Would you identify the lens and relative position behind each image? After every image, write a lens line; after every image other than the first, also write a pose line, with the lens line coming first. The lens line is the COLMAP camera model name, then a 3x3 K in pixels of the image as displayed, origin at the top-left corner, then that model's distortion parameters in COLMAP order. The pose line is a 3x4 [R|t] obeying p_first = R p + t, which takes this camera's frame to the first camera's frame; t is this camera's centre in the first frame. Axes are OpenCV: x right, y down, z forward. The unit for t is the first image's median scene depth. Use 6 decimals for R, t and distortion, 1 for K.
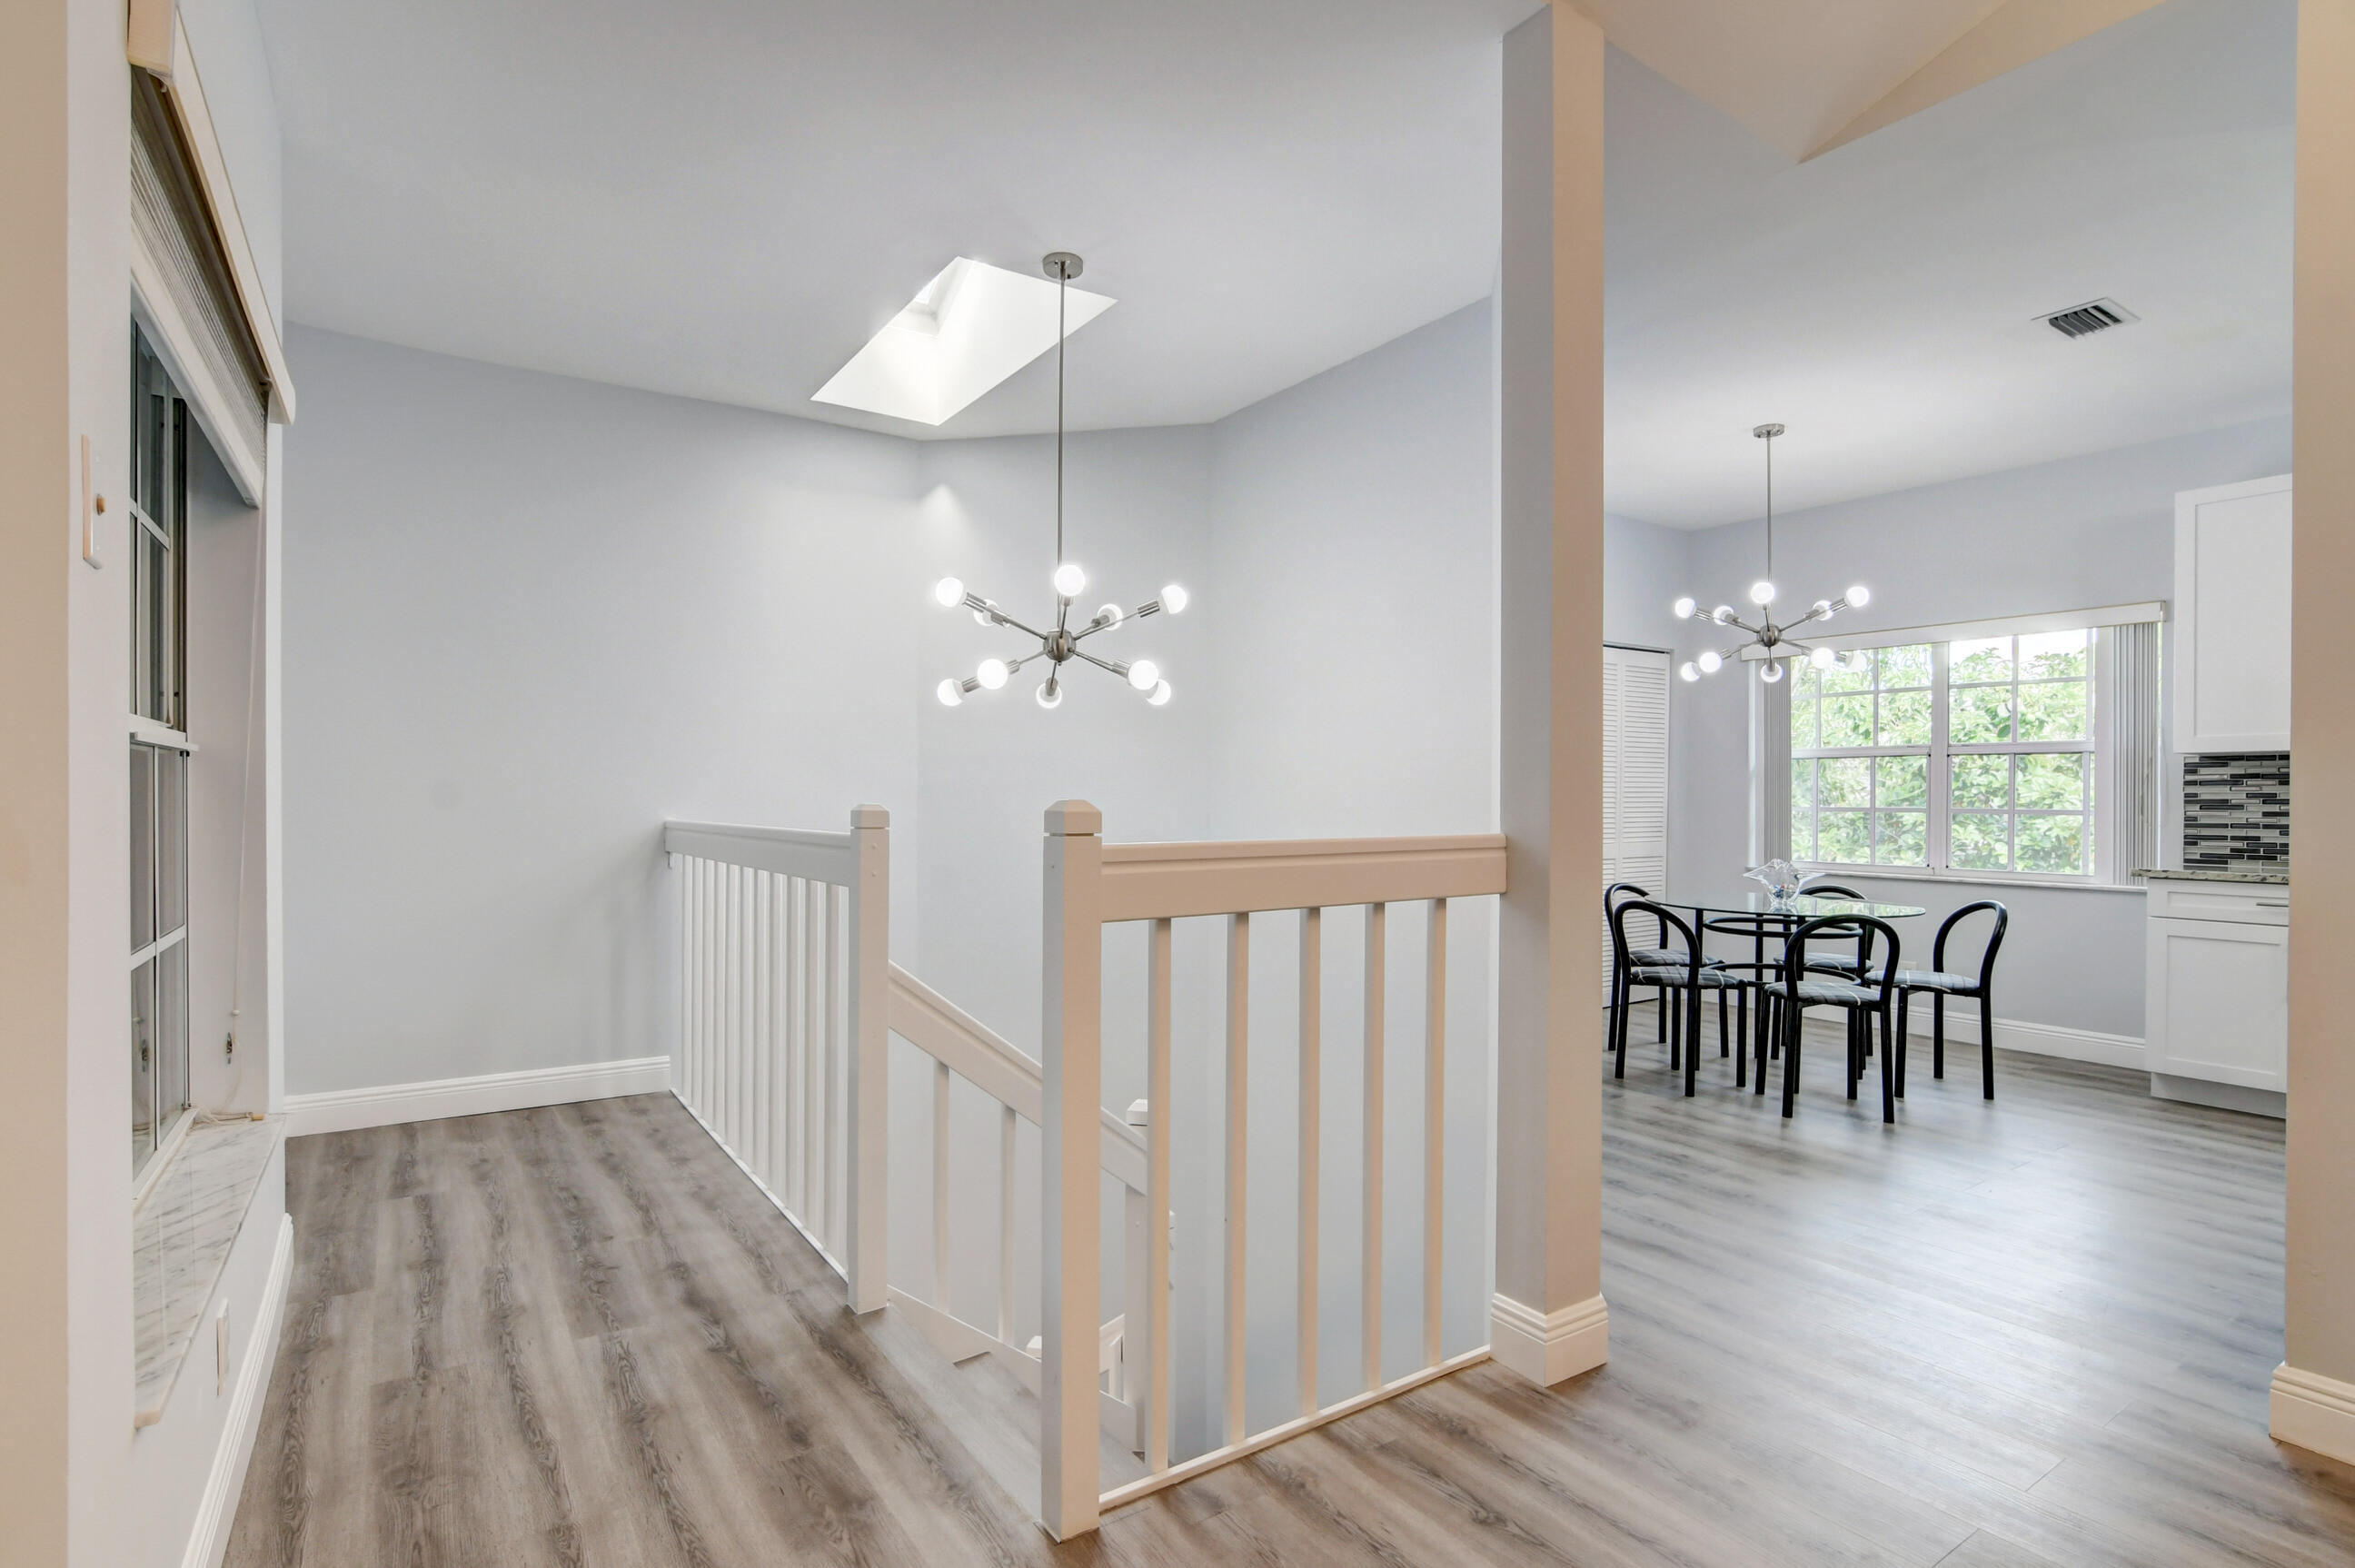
lens RADIAL K [[1154.2, 0, 1169.0], [0, 1154.2, 794.6], [0, 0, 1]] dist [-0.027025, 0.007373]
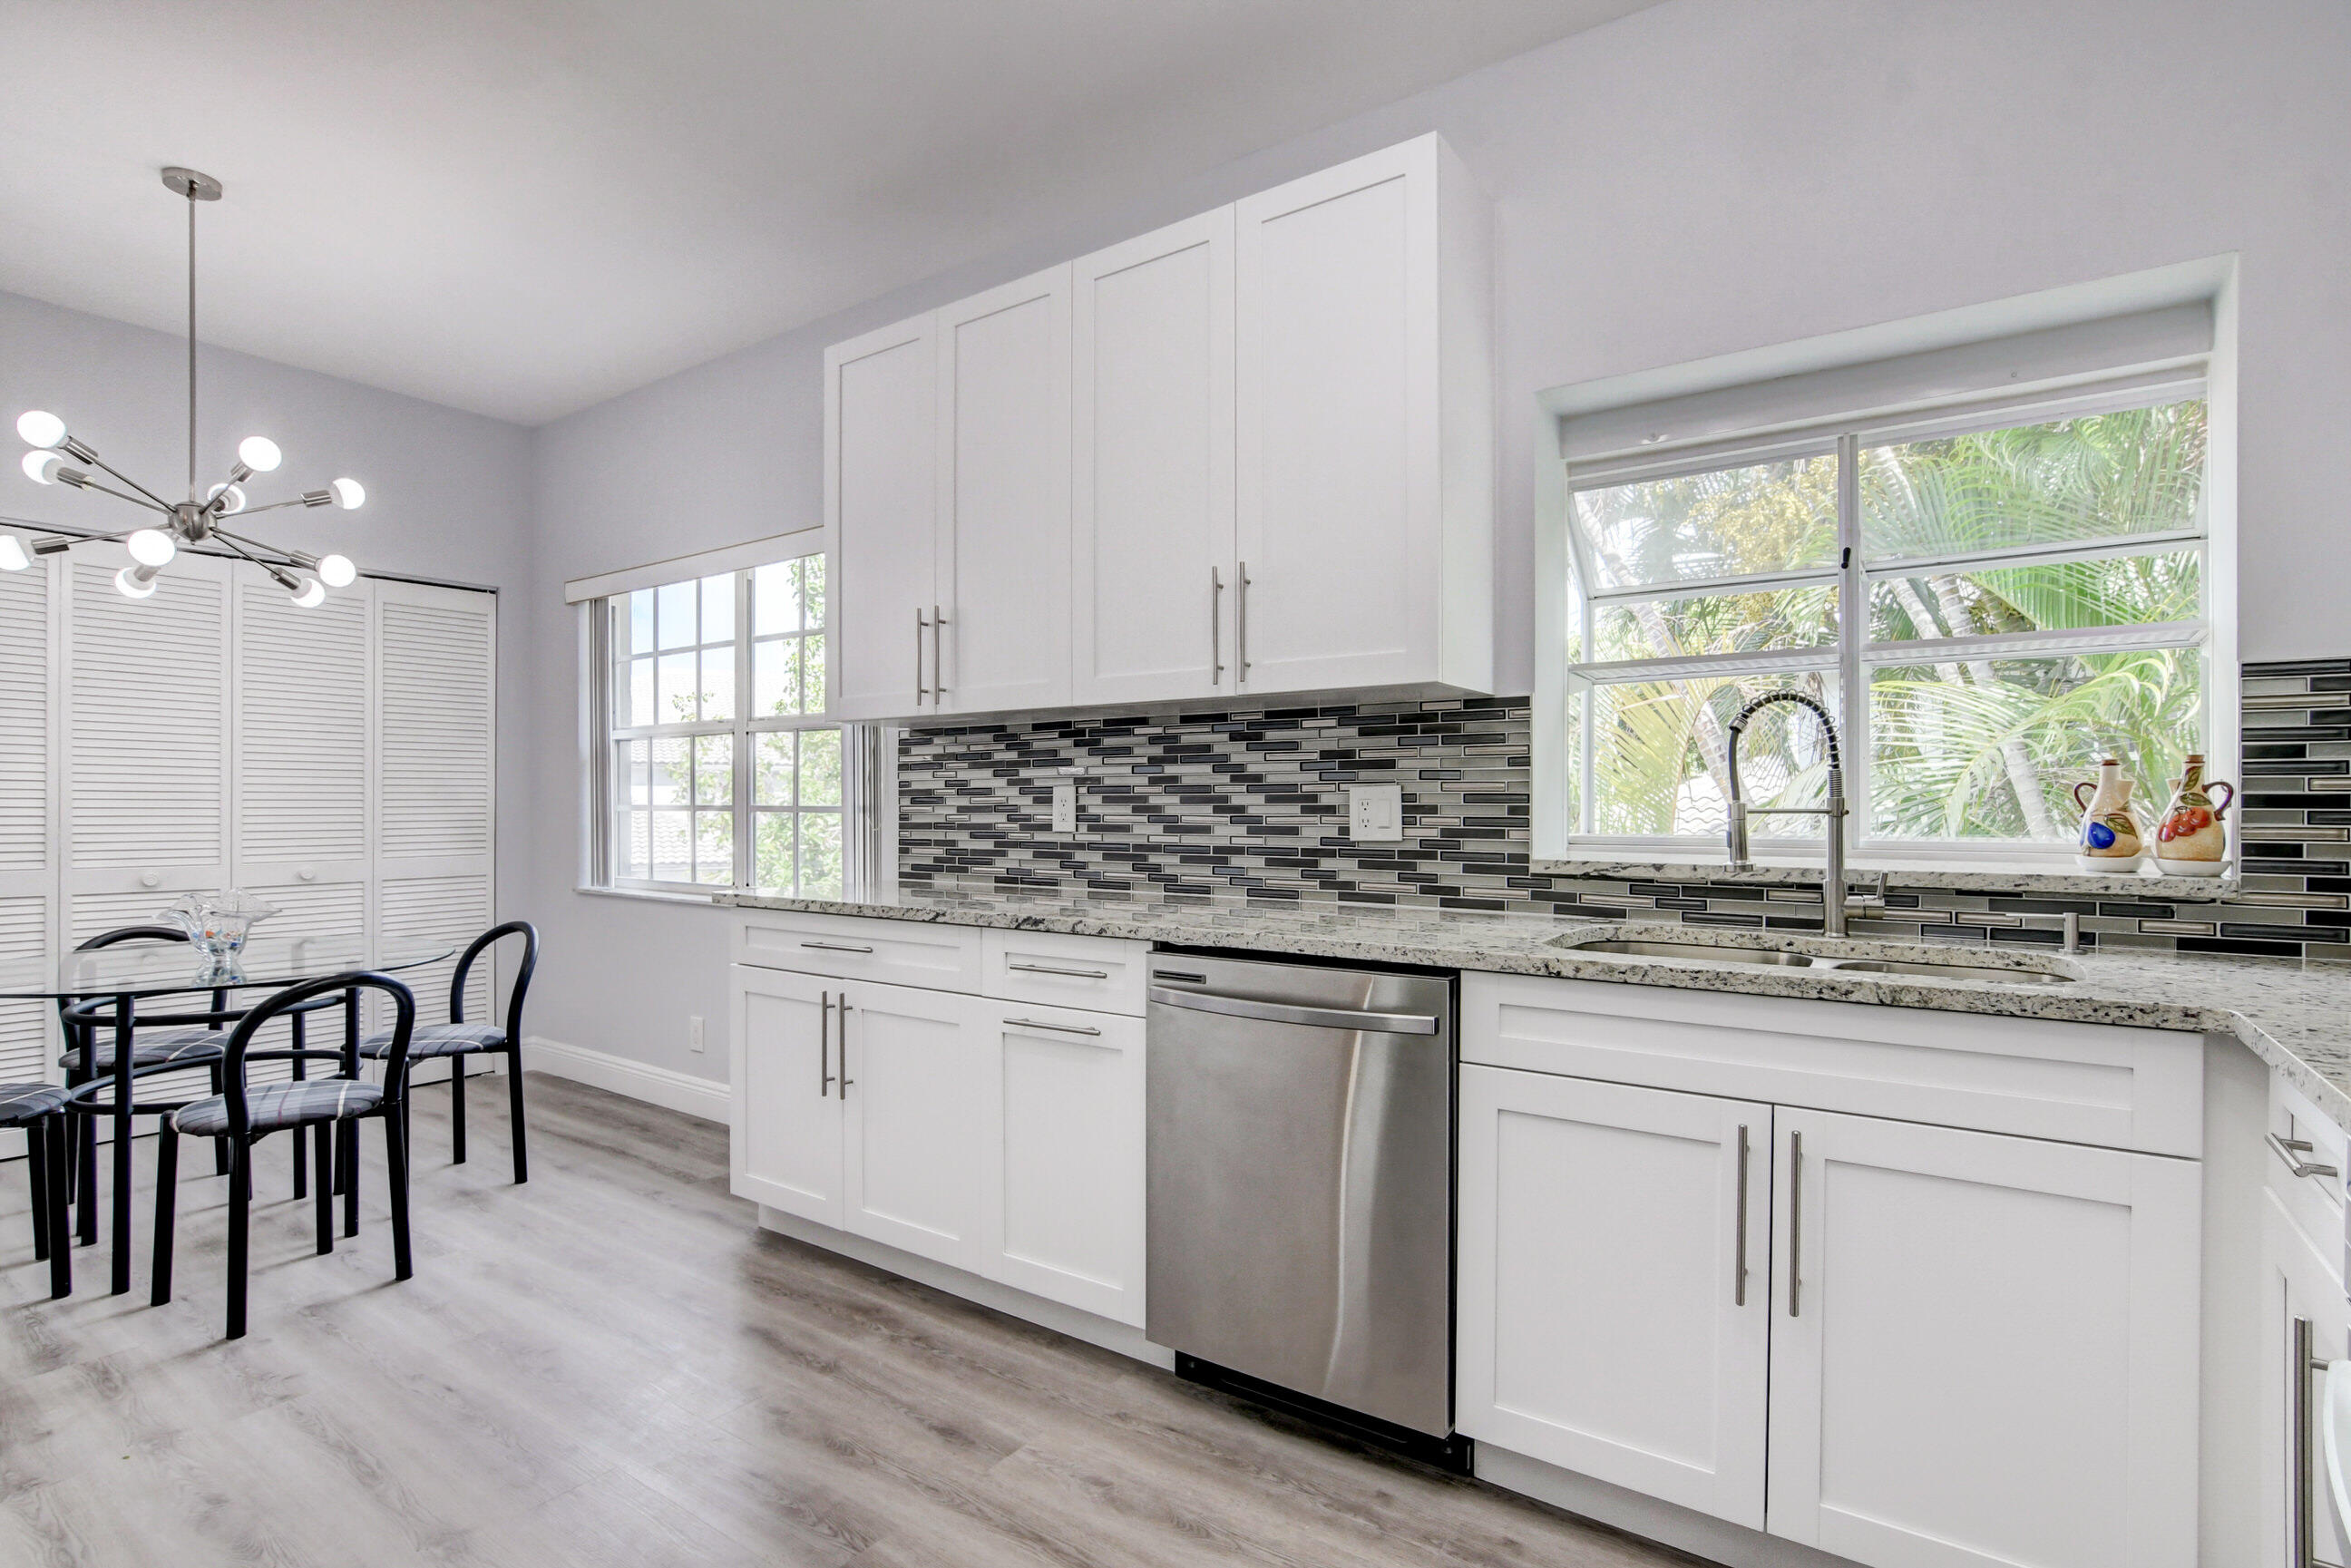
lens RADIAL K [[1152.2, 0, 1164.4], [0, 1152.2, 806.6], [0, 0, 1]] dist [-0.027025, 0.007373]
pose [[0.934813, -0.007940, 0.355051, 0.814328], [0.006023, 0.999961, 0.006505, 0.011395], [-0.355088, -0.003942, 0.934824, 0.261800]]
